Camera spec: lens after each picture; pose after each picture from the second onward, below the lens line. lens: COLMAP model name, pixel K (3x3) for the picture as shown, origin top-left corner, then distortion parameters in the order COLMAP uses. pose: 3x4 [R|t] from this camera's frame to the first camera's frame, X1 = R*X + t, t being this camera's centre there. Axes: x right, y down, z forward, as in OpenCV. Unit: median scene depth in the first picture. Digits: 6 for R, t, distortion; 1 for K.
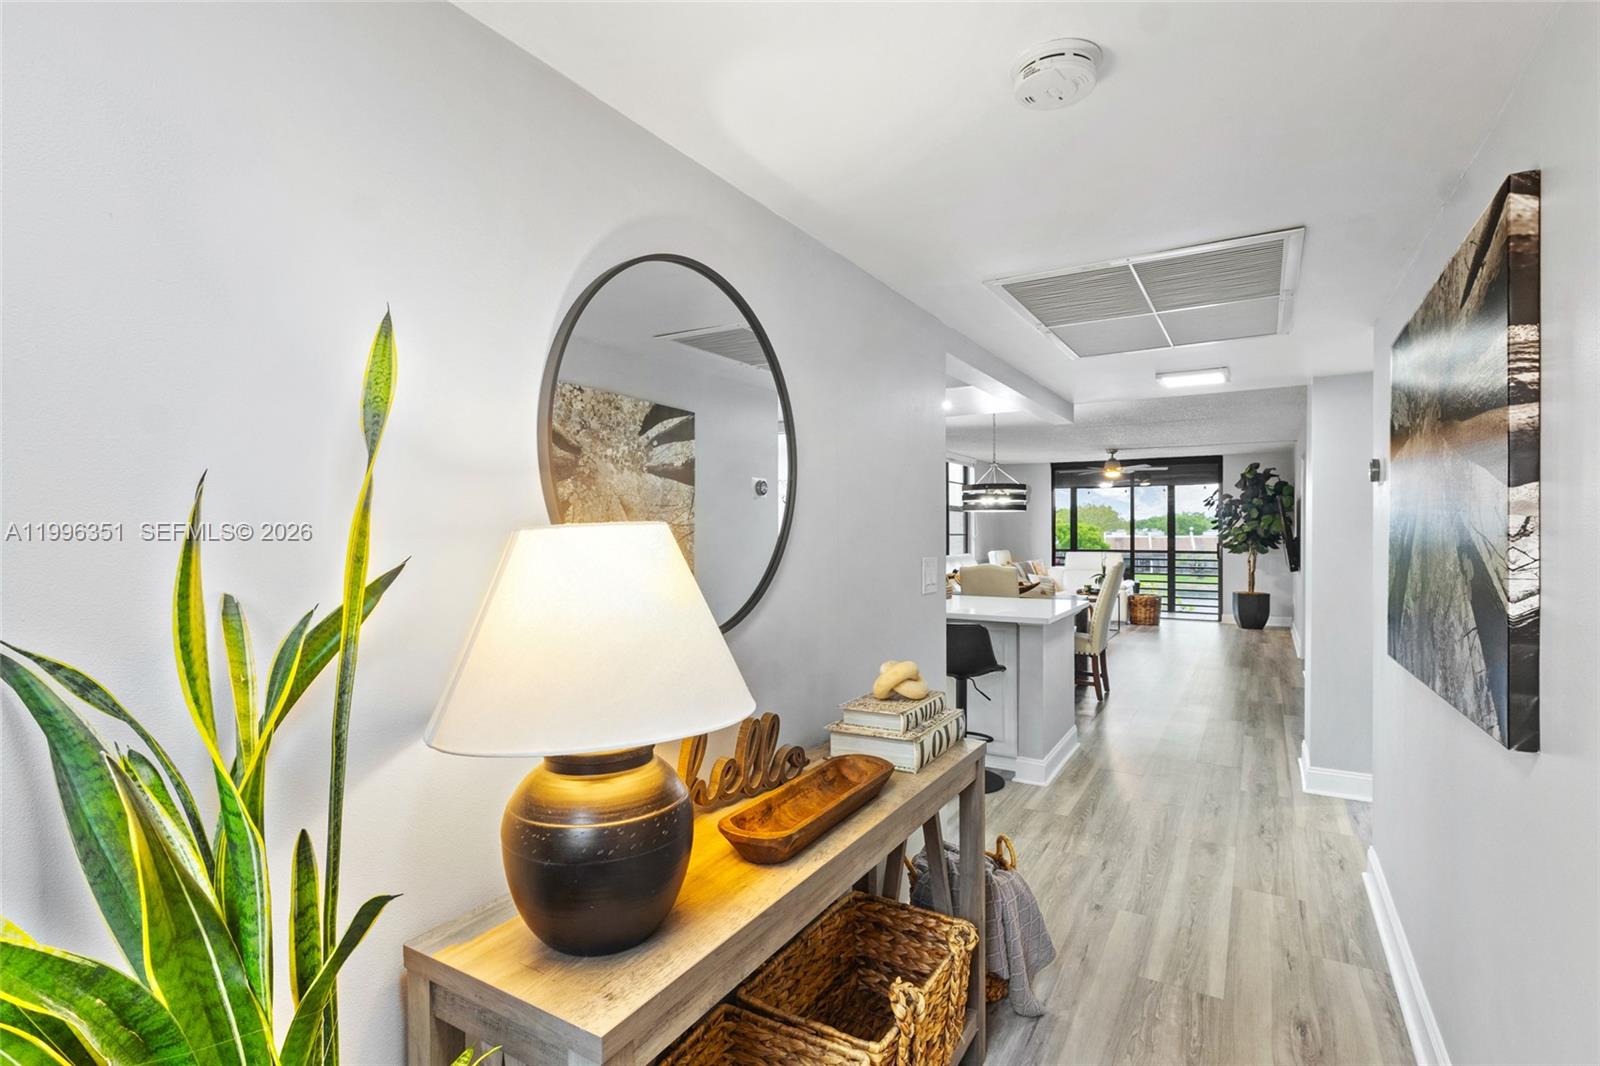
lens RADIAL K [[759.9, 0, 797.4], [0, 759.9, 537.5], [0, 0, 1]] dist [-0.013035, 0.000286]
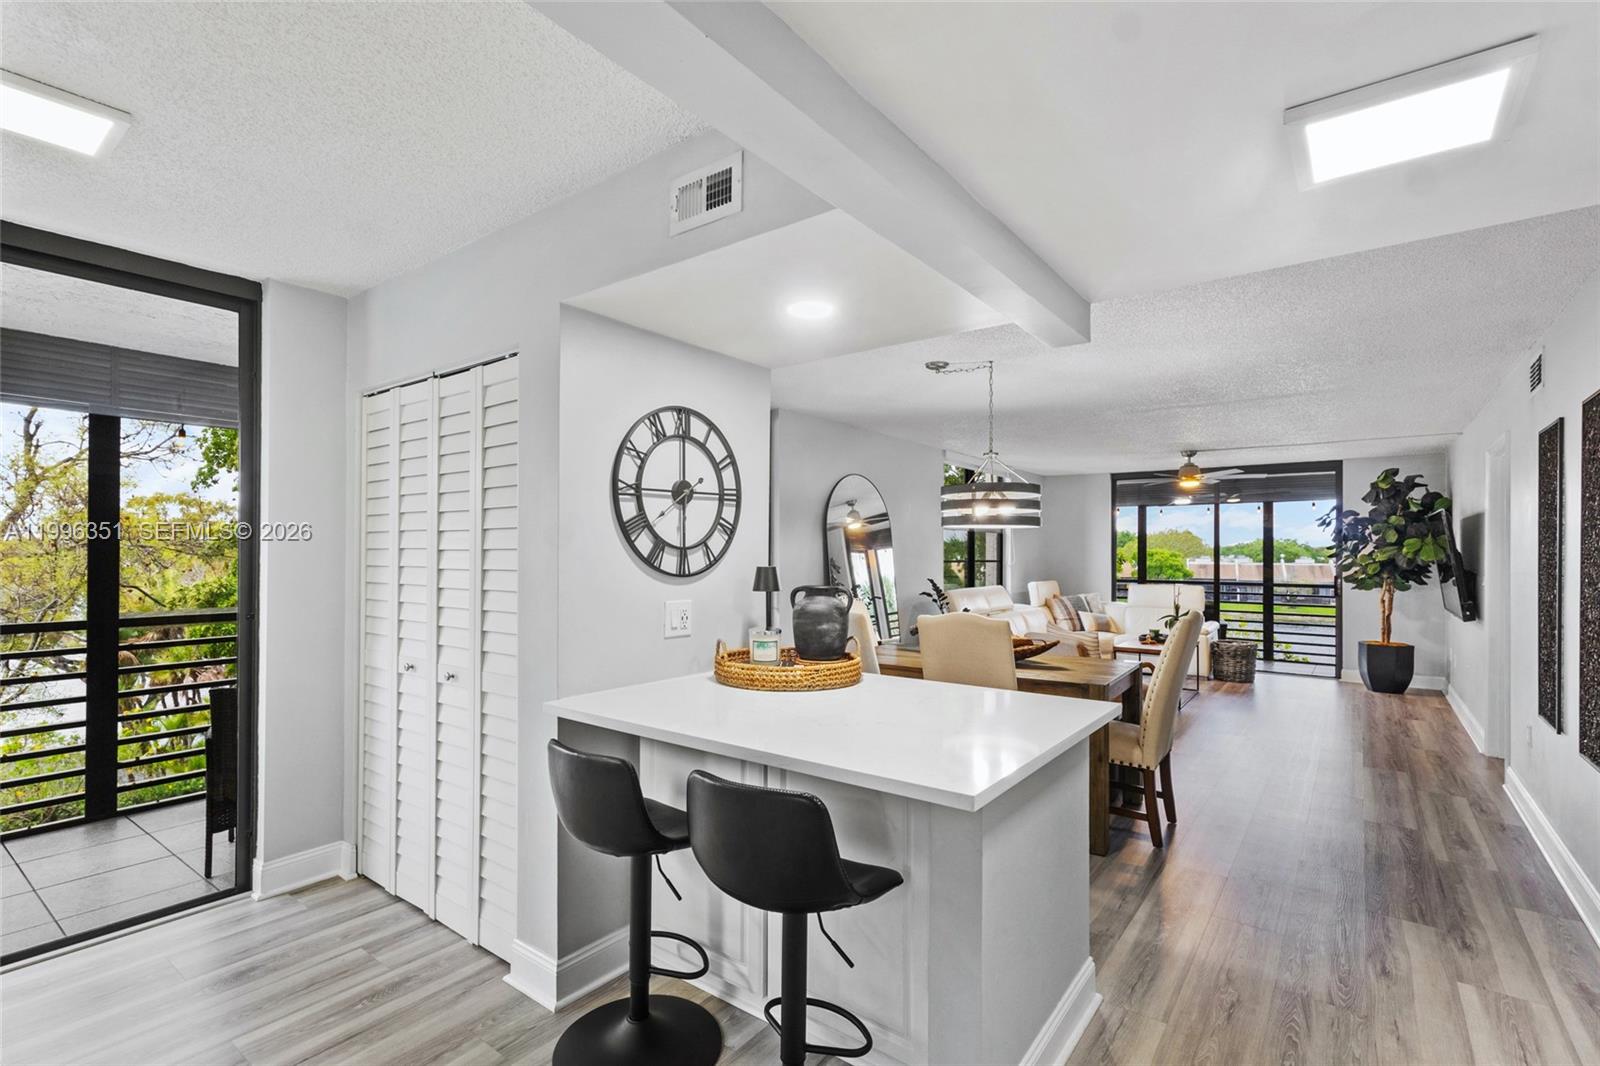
lens RADIAL K [[759.9, 0, 768.4], [0, 759.9, 549.1], [0, 0, 1]] dist [-0.013035, 0.000286]
pose [[0.992832, 0.008591, -0.119212, 0.082215], [-0.010416, 0.999838, -0.014695, -0.002039], [0.119066, 0.015832, 0.992760, 0.185104]]
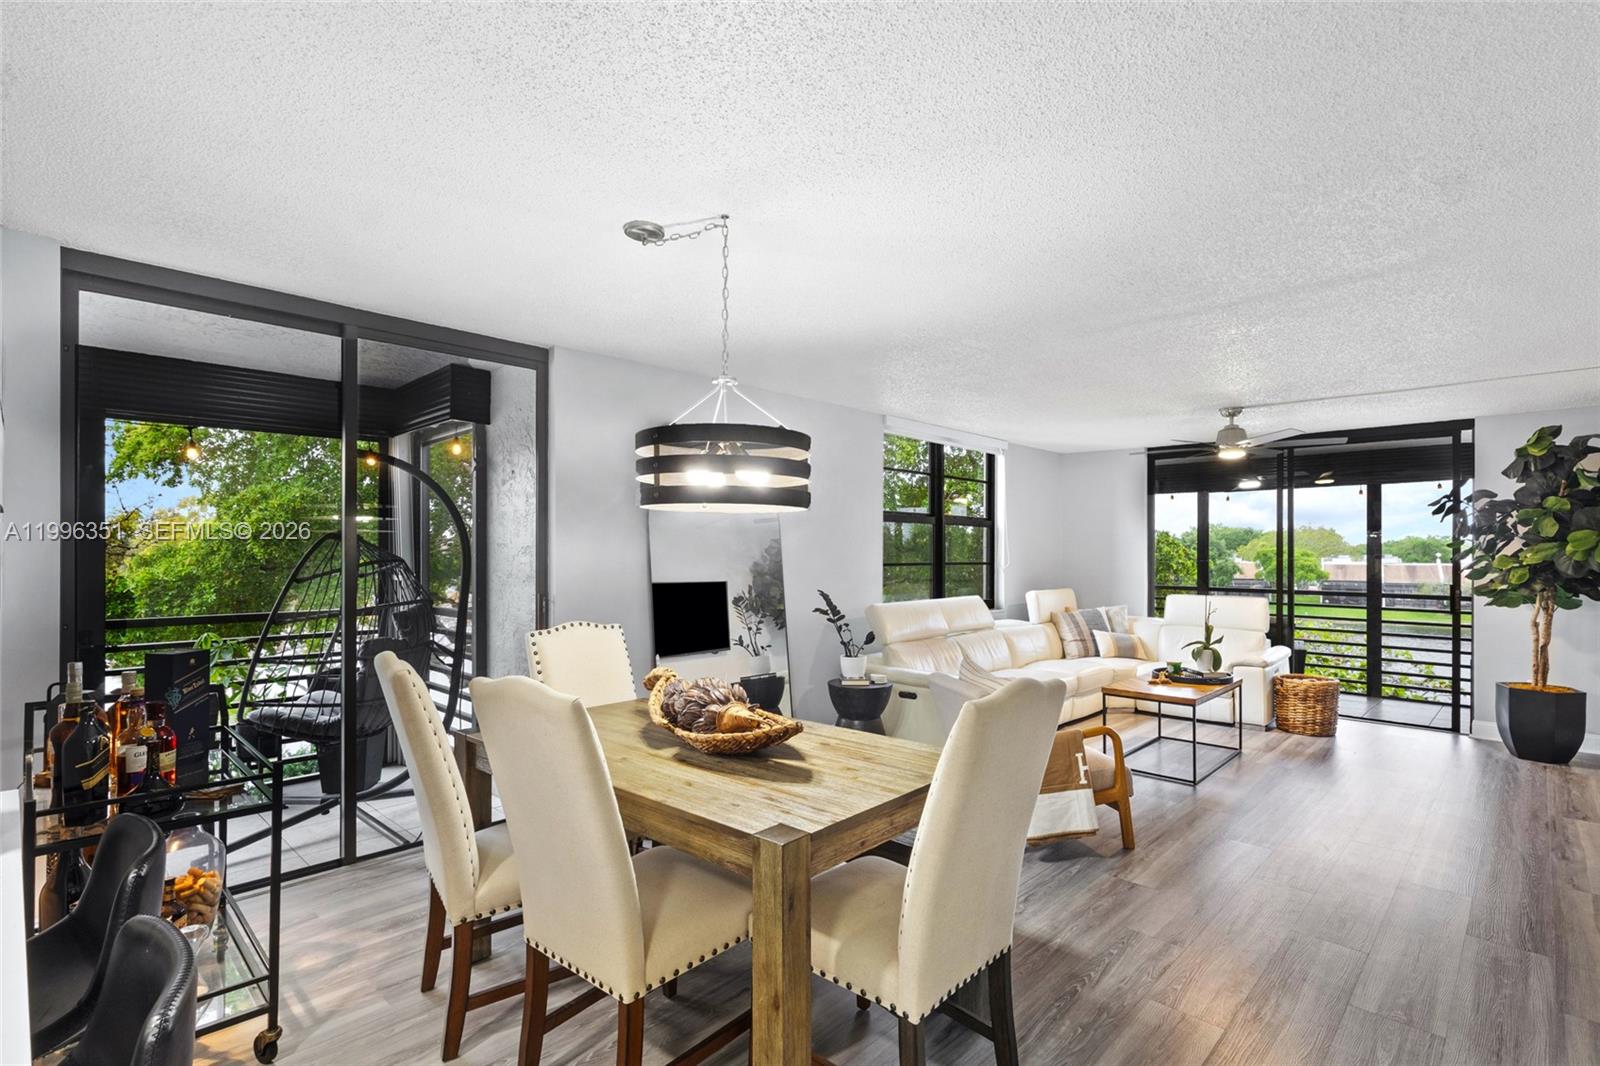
lens RADIAL K [[759.9, 0, 779.3], [0, 759.9, 553.9], [0, 0, 1]] dist [-0.013035, 0.000286]
pose [[0.969856, 0.008522, -0.243530, 0.224058], [-0.010503, 0.999921, -0.006838, -0.005847], [0.243453, 0.009190, 0.969869, 0.382026]]
